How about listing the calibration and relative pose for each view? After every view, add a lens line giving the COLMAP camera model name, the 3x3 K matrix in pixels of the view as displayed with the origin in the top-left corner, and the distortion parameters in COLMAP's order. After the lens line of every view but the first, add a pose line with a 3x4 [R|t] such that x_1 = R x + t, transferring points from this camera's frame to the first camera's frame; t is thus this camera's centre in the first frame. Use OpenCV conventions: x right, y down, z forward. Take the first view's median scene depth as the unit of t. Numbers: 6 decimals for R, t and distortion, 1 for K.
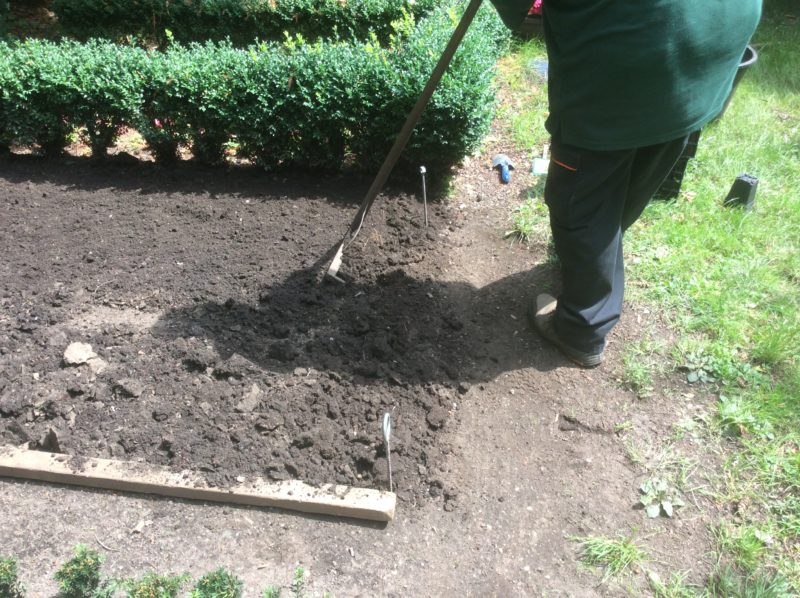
lens RADIAL K [[722.2, 0, 394.4], [0, 722.2, 301.0], [0, 0, 1]] dist [0.088129, -0.146839]
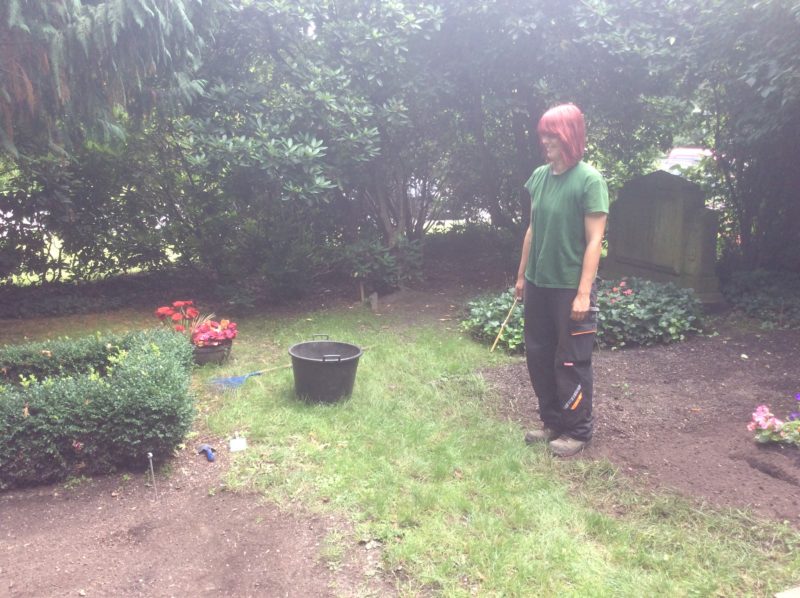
lens RADIAL K [[722.2, 0, 400.9], [0, 722.2, 300.5], [0, 0, 1]] dist [0.088129, -0.146839]
pose [[0.887122, -0.089267, 0.452820, -0.124514], [0.275992, 0.888975, -0.365448, 0.170168], [-0.369923, 0.449172, 0.813266, -0.354223]]
